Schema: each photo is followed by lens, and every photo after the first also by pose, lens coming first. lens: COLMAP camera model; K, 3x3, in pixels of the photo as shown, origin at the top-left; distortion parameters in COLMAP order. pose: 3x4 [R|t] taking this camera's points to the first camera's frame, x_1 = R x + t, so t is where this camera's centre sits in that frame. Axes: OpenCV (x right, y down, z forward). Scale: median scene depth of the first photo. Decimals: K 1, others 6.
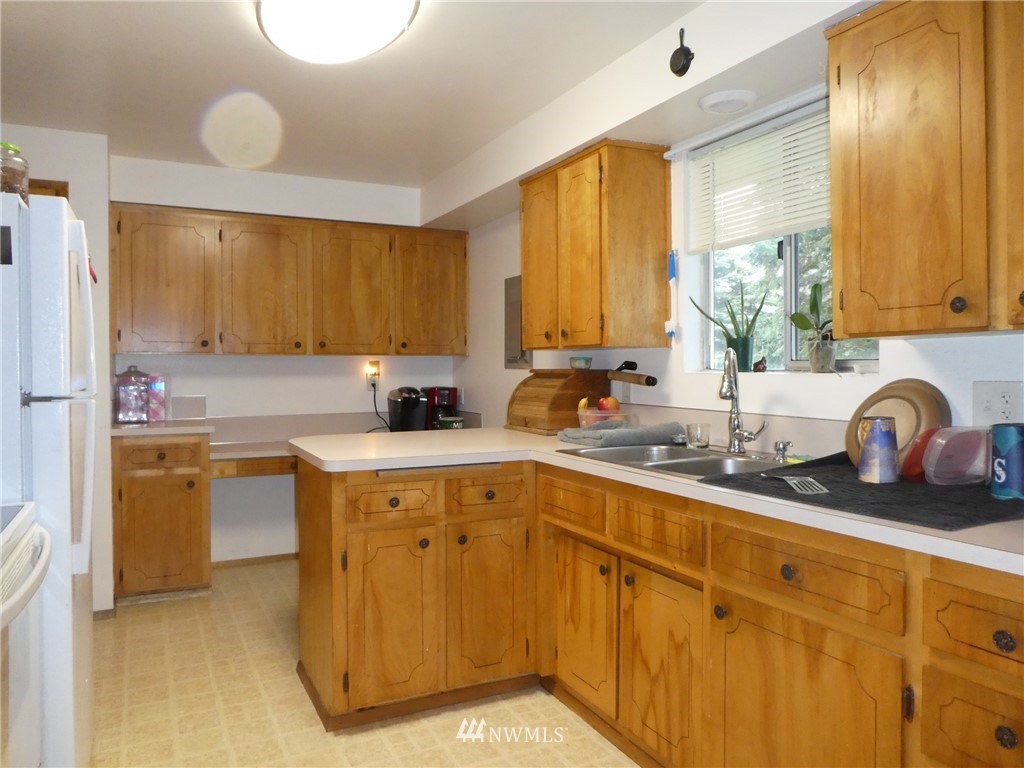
lens RADIAL K [[737.8, 0, 518.6], [0, 737.8, 381.7], [0, 0, 1]] dist [-0.002511, -0.011411]
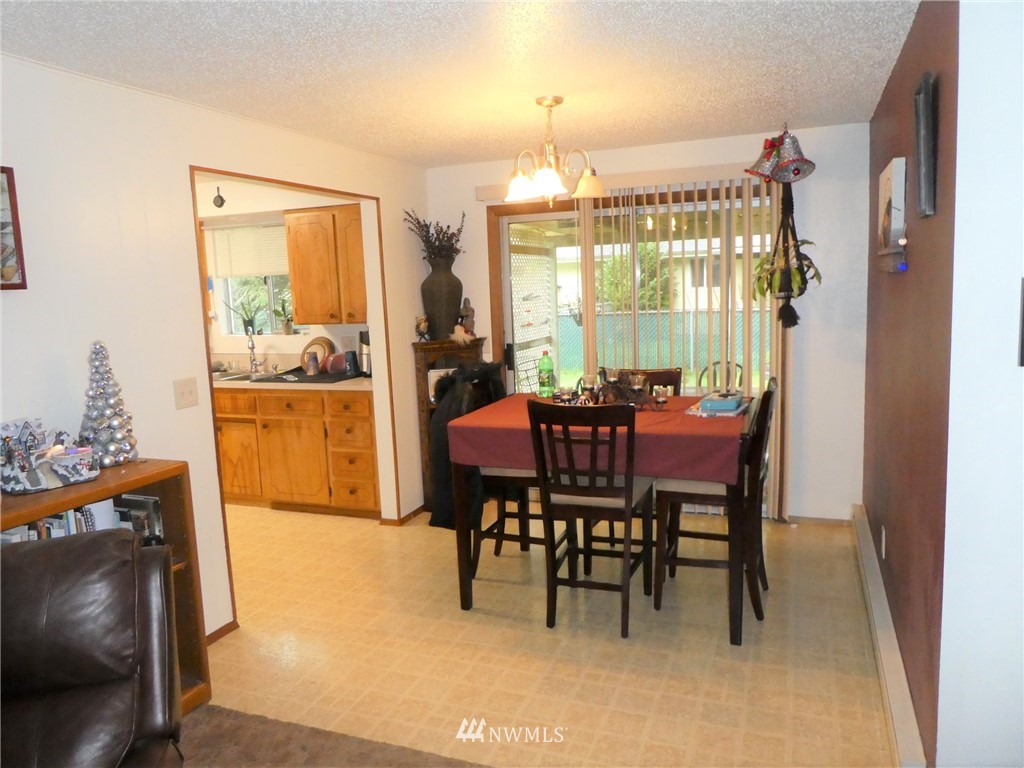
lens RADIAL K [[737.8, 0, 518.6], [0, 737.8, 381.7], [0, 0, 1]] dist [-0.002511, -0.011411]
pose [[0.743036, -0.111952, 0.659821, -0.662804], [0.047898, 0.992277, 0.114422, -0.103883], [-0.667535, -0.053416, 0.742660, -1.354830]]
